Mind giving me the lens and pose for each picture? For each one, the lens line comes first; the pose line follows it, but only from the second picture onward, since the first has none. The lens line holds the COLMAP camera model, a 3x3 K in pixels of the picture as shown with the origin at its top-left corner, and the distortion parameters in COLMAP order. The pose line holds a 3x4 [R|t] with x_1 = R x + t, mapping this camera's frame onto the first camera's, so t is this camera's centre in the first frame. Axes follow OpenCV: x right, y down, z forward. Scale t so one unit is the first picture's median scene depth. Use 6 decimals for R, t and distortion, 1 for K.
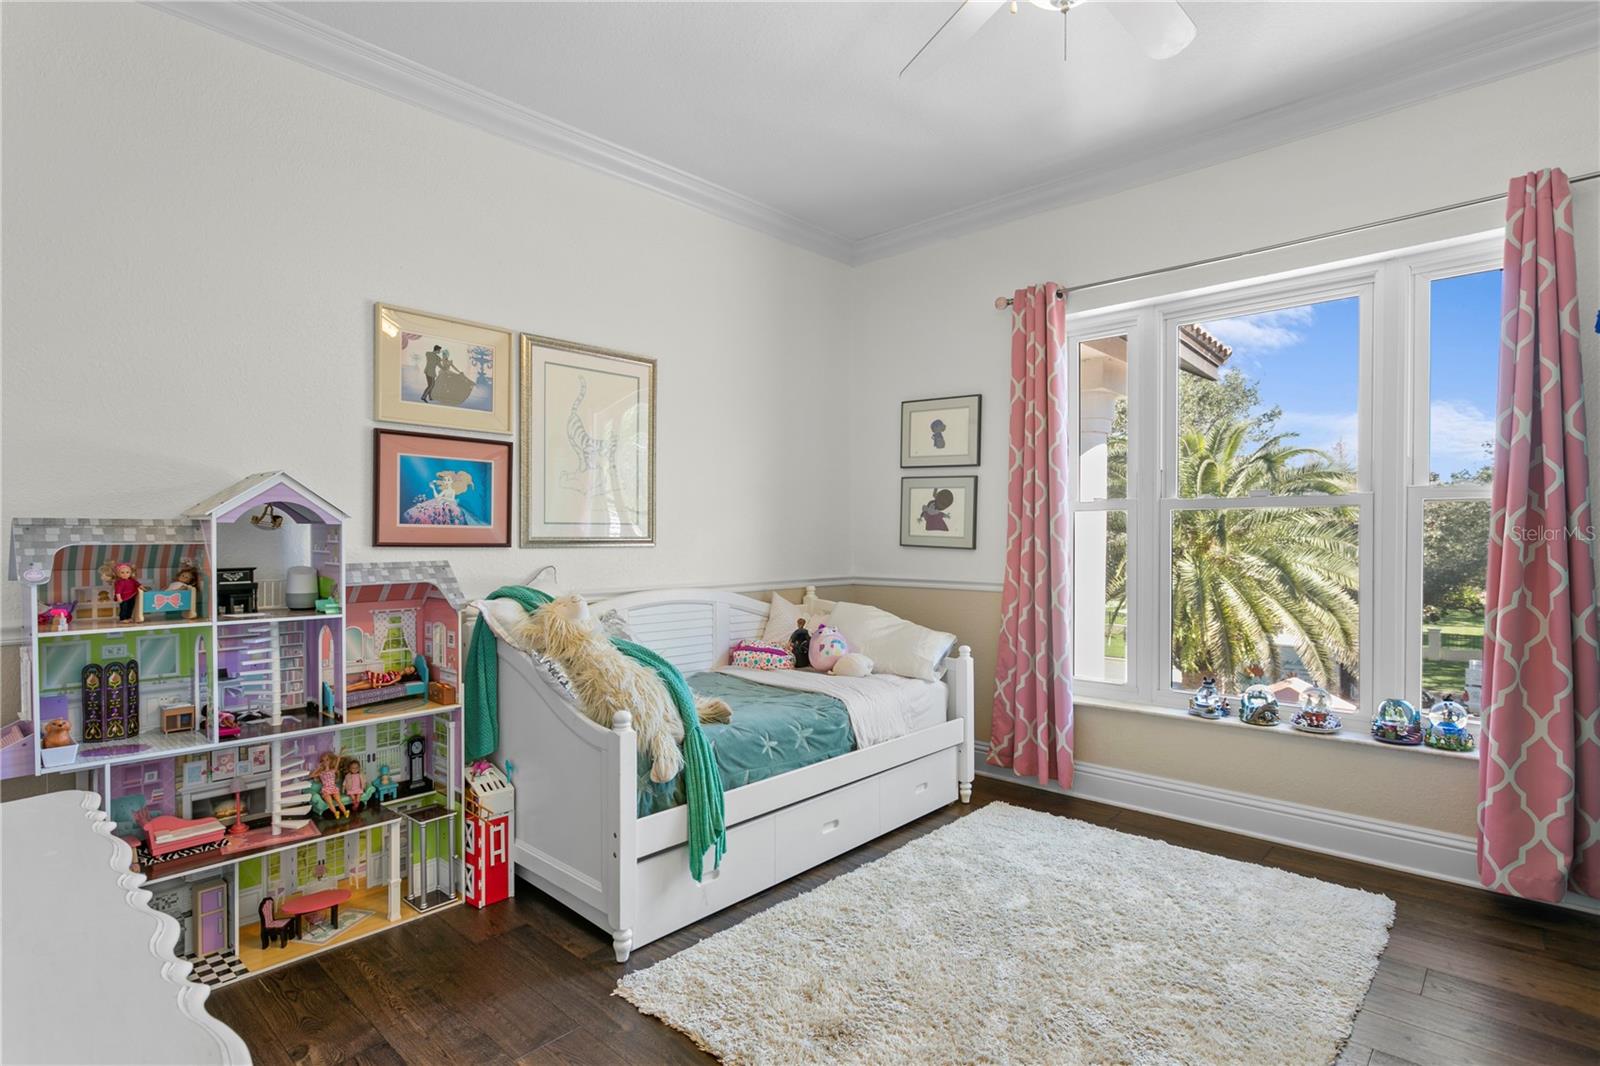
lens RADIAL K [[844.6, 0, 796.9], [0, 844.6, 533.8], [0, 0, 1]] dist [0.000201, -0.000121]
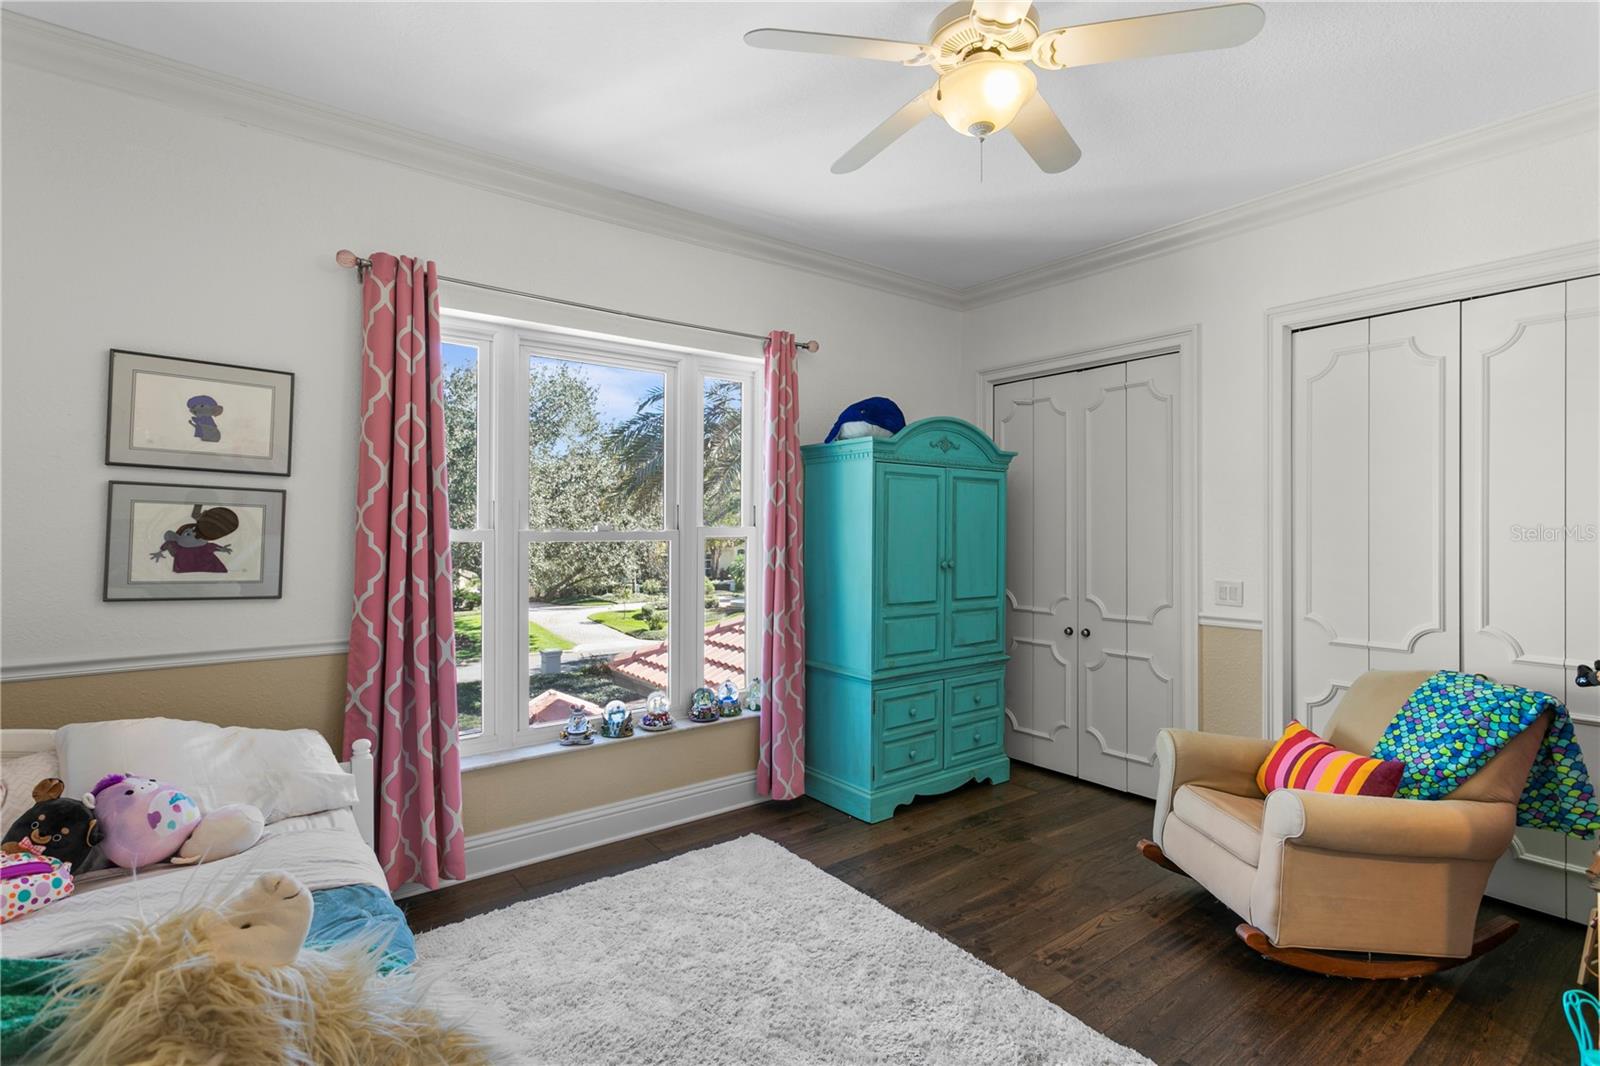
lens RADIAL K [[749.4, 0, 796.6], [0, 749.4, 530.4], [0, 0, 1]] dist [-0.001410, 0.000712]
pose [[0.159009, 0.008502, 0.987240, -0.314440], [0.001631, 0.999959, -0.008874, -0.029732], [-0.987276, 0.003021, 0.158989, 0.486293]]
